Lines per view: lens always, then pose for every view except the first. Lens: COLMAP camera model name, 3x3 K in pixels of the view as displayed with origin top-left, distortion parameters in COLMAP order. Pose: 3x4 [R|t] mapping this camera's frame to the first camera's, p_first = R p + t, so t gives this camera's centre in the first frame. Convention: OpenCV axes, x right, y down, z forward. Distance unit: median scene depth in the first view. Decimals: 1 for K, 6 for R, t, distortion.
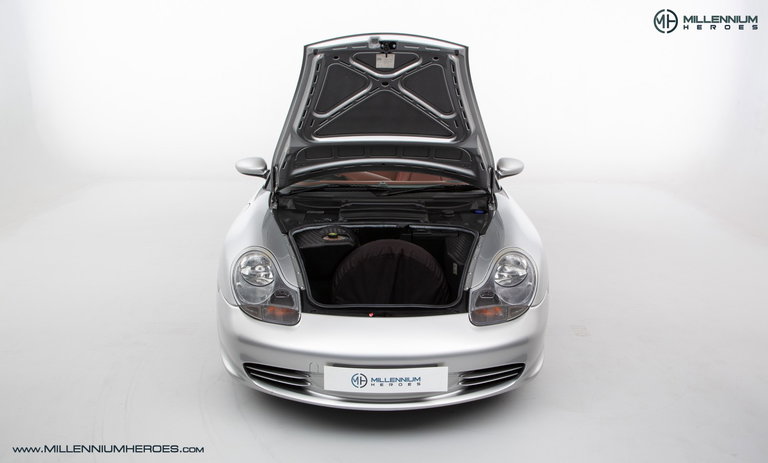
lens RADIAL K [[701.7, 0, 384.3], [0, 701.7, 233.0], [0, 0, 1]] dist [0.002864, 0.000000]
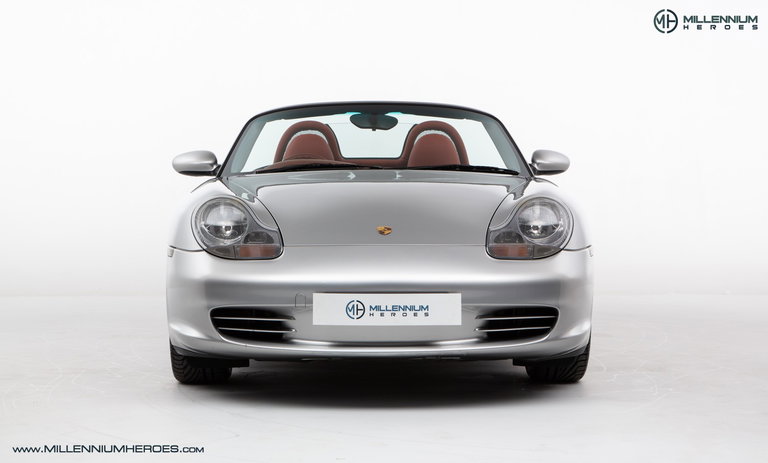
lens RADIAL K [[1461.5, 0, 378.7], [0, 1461.5, 236.5], [0, 0, 1]] dist [0.329322, 0.000000]
pose [[0.999878, -0.010113, 0.011939, -0.025878], [0.012734, 0.969322, -0.245466, 0.515184], [-0.009090, 0.245588, 0.969332, -0.664969]]
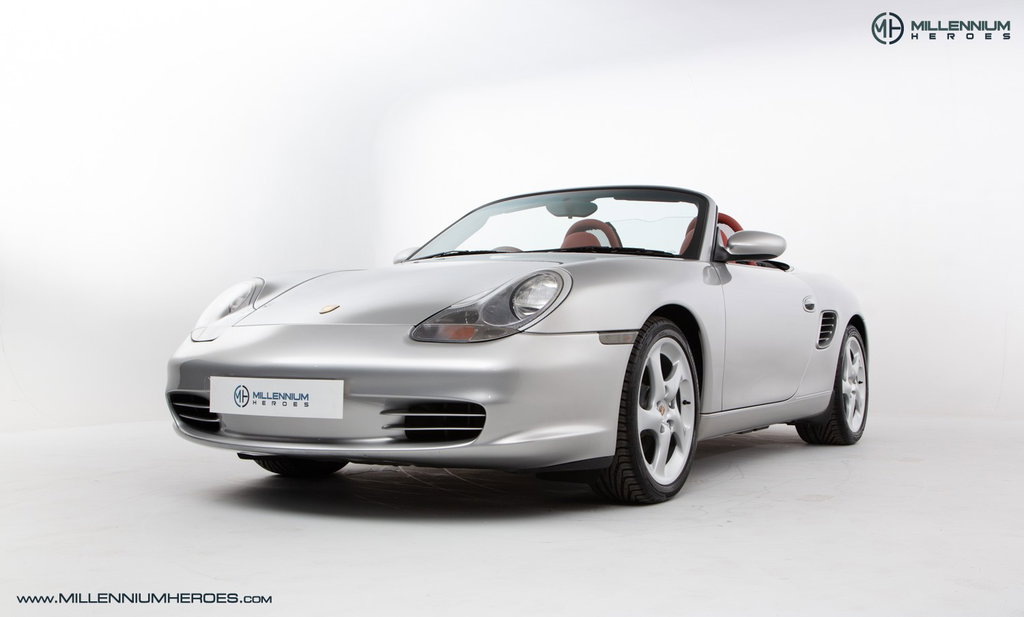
lens RADIAL K [[1129.4, 0, 531.1], [0, 1129.4, 337.5], [0, 0, 1]] dist [0.080495, 0.000000]
pose [[0.858044, -0.007102, -0.513527, 0.760814], [-0.135358, 0.961424, -0.239464, 0.363278], [0.495418, 0.274980, 0.823983, 0.156785]]
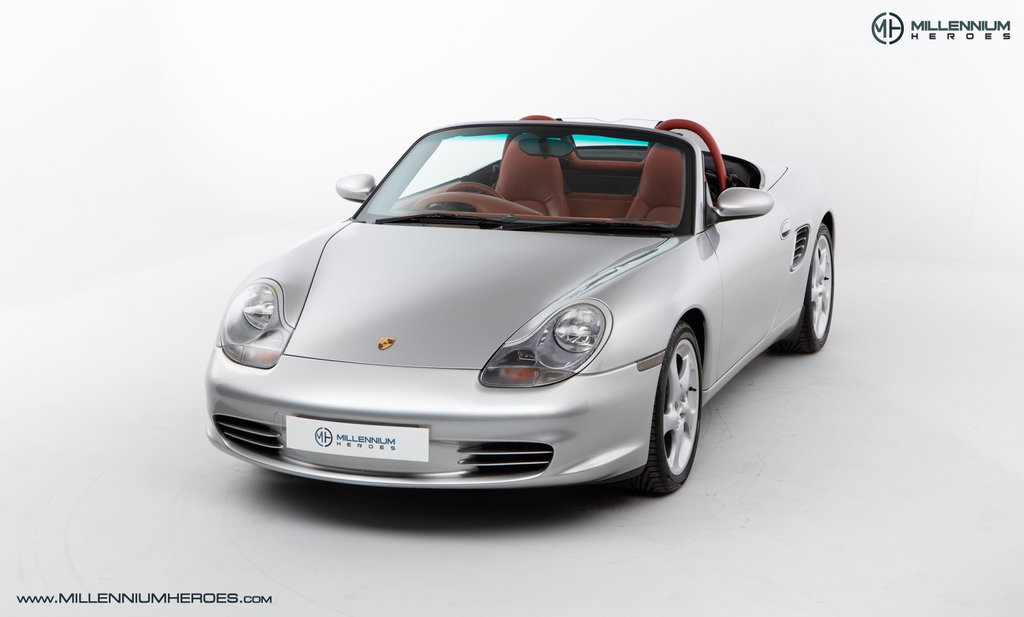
lens RADIAL K [[1948.6, 0, 511.8], [0, 1948.6, 300.4], [0, 0, 1]] dist [0.329322, 0.000000]
pose [[0.931650, 0.056266, -0.358975, 0.885485], [-0.084641, 0.994366, -0.063811, 0.166831], [0.353362, 0.089833, 0.931163, -0.939029]]
